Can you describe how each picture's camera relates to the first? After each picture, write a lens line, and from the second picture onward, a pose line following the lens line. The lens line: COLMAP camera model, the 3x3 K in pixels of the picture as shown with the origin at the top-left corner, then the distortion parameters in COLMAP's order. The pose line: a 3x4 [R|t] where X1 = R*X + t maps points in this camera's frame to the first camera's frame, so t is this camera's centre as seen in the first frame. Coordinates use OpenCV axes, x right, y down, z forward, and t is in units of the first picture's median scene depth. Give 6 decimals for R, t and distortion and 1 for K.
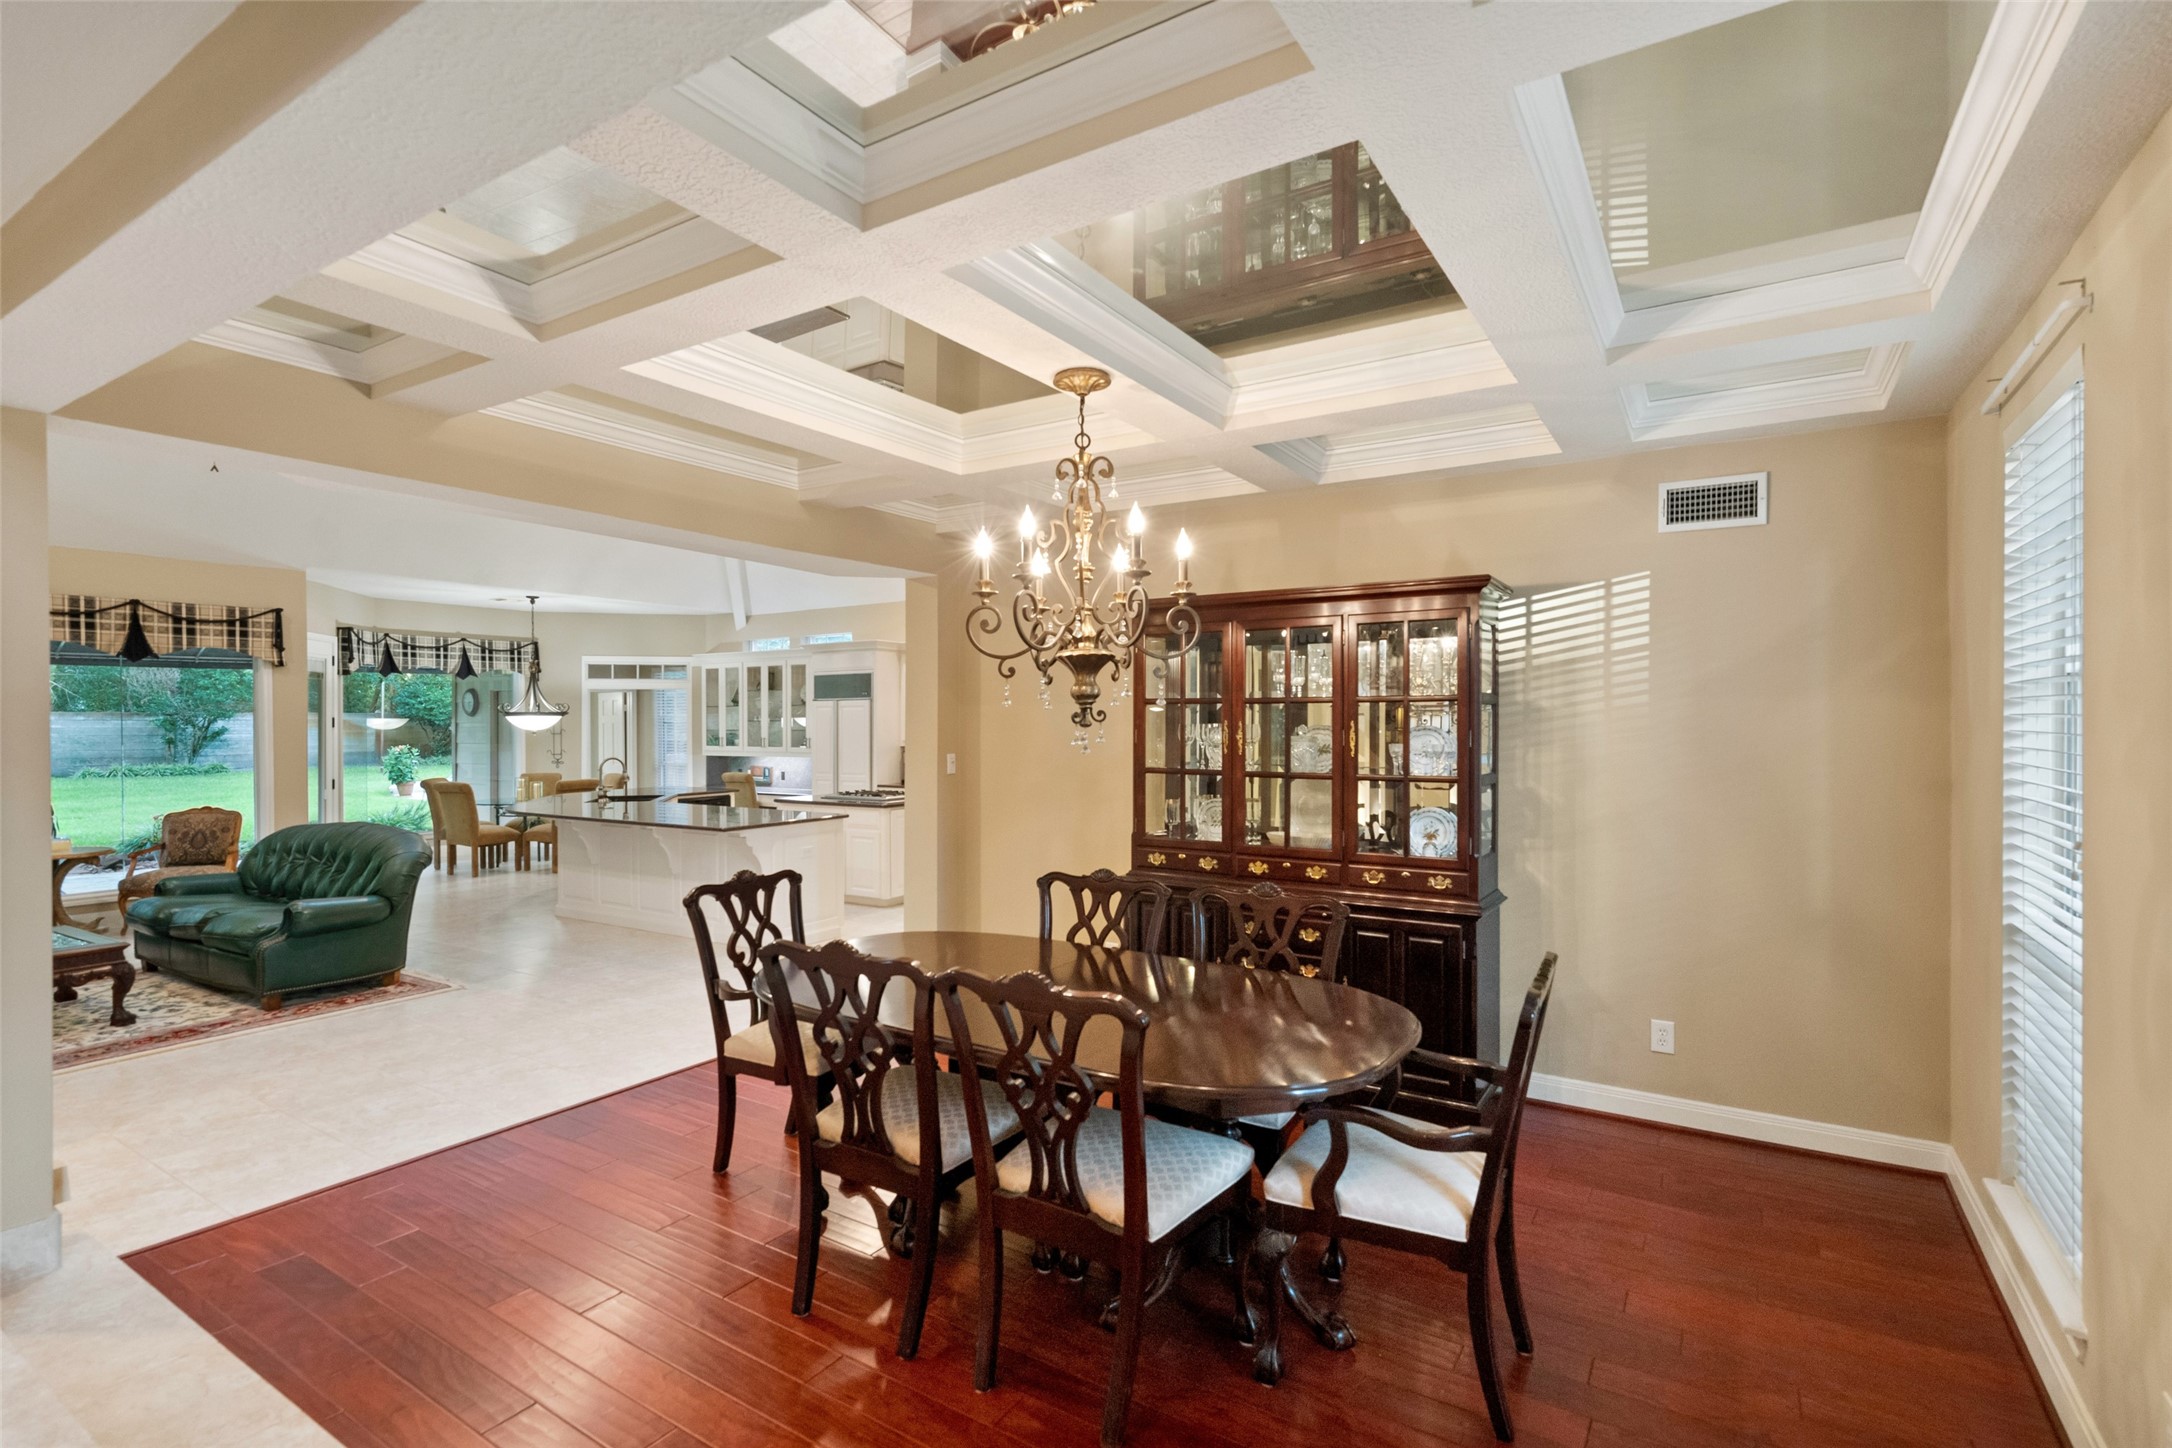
lens RADIAL K [[1021.5, 0, 1086.0], [0, 1021.5, 724.0], [0, 0, 1]] dist [0.001029, -0.000507]
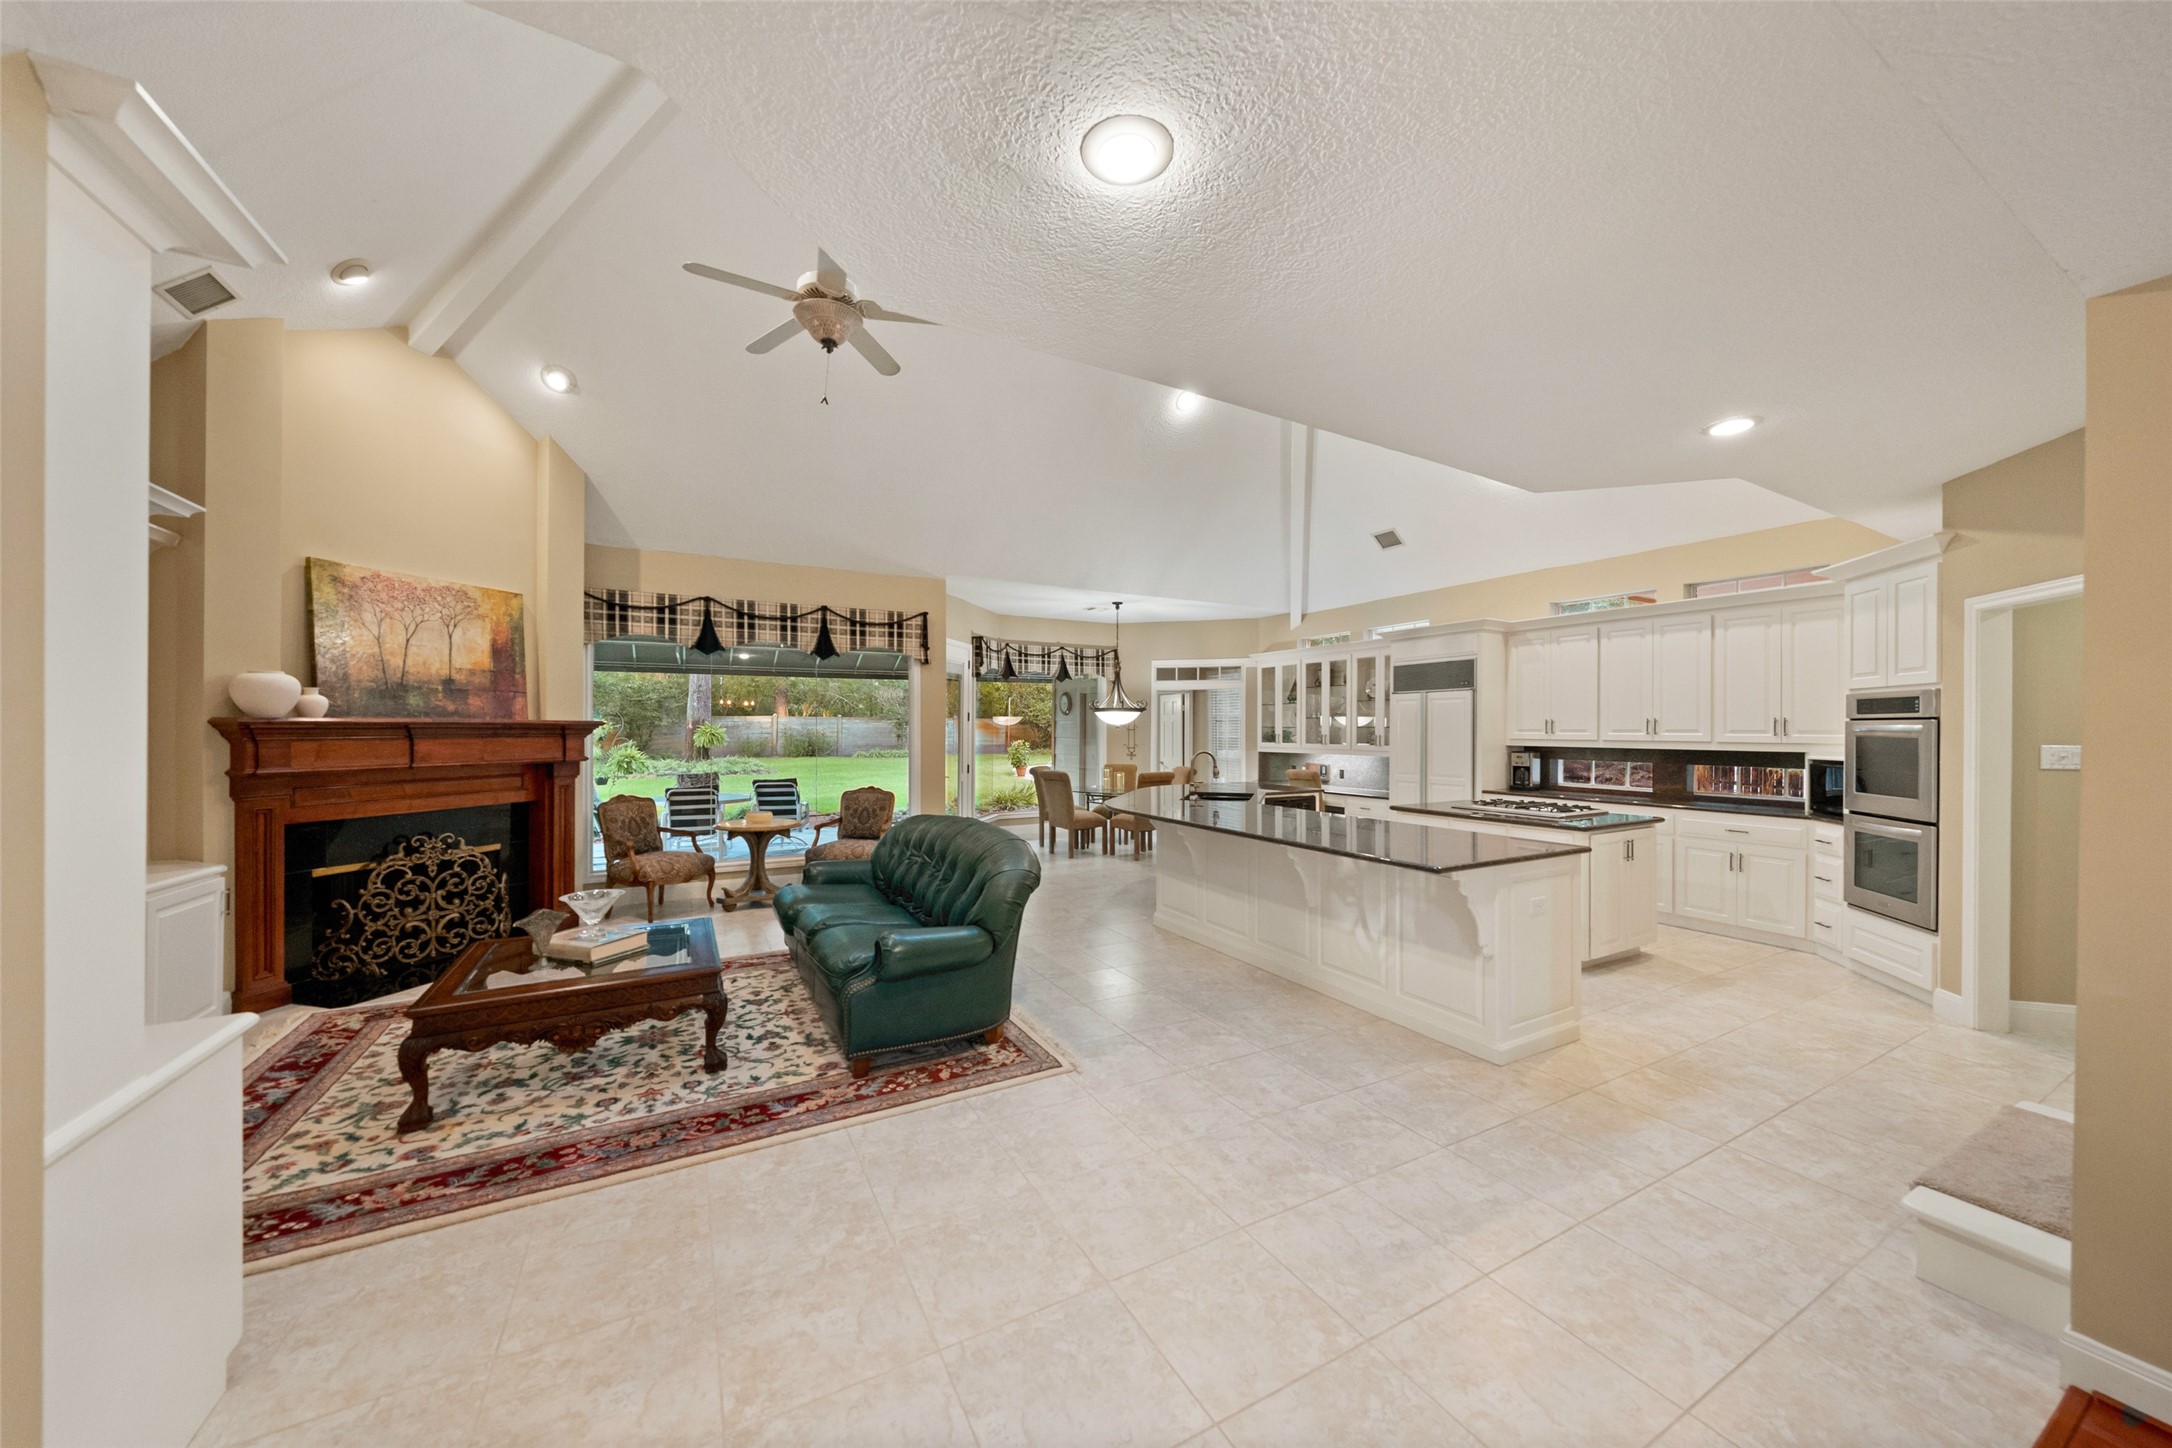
lens RADIAL K [[735.8, 0, 1082.2], [0, 735.8, 727.7], [0, 0, 1]] dist [0.000124, -0.000058]
pose [[0.873692, 0.005572, -0.486448, -0.190365], [-0.008451, 0.999957, -0.003725, 0.012113], [0.486406, 0.007365, 0.873702, 0.293997]]
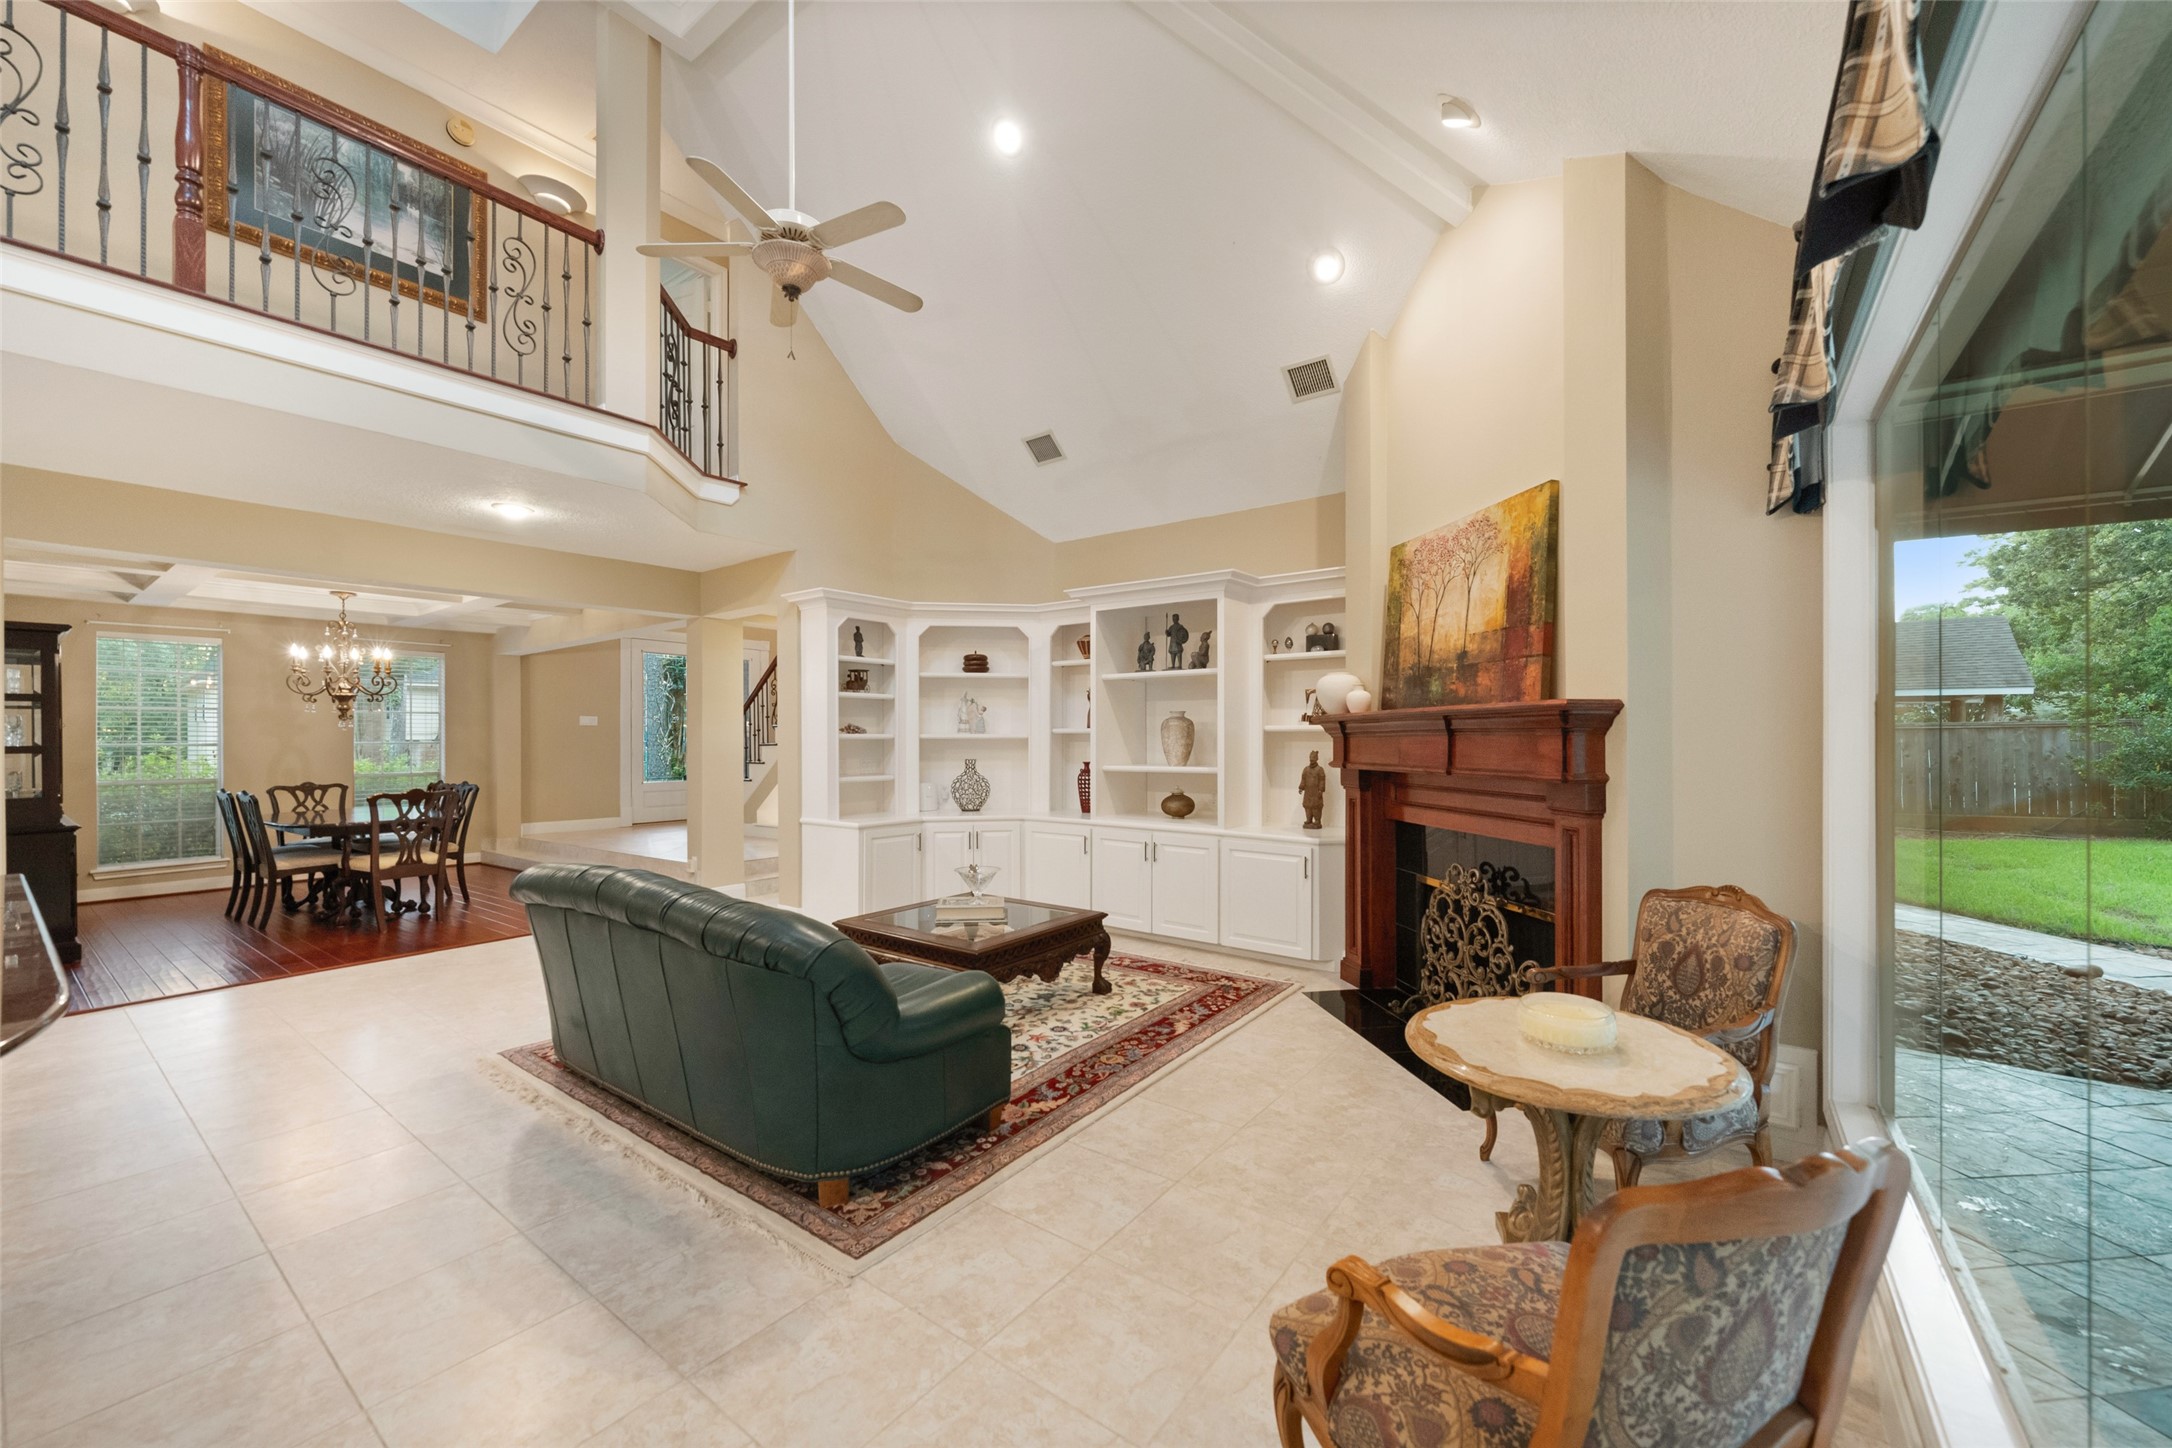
lens RADIAL K [[848.3, 0, 1086.0], [0, 848.3, 724.0], [0, 0, 1]] dist [-0.001262, 0.000002]
pose [[-0.996967, 0.012843, 0.076756, -0.562719], [0.012061, 0.999871, -0.010644, 0.016909], [-0.076883, -0.009686, -0.996993, 0.813106]]
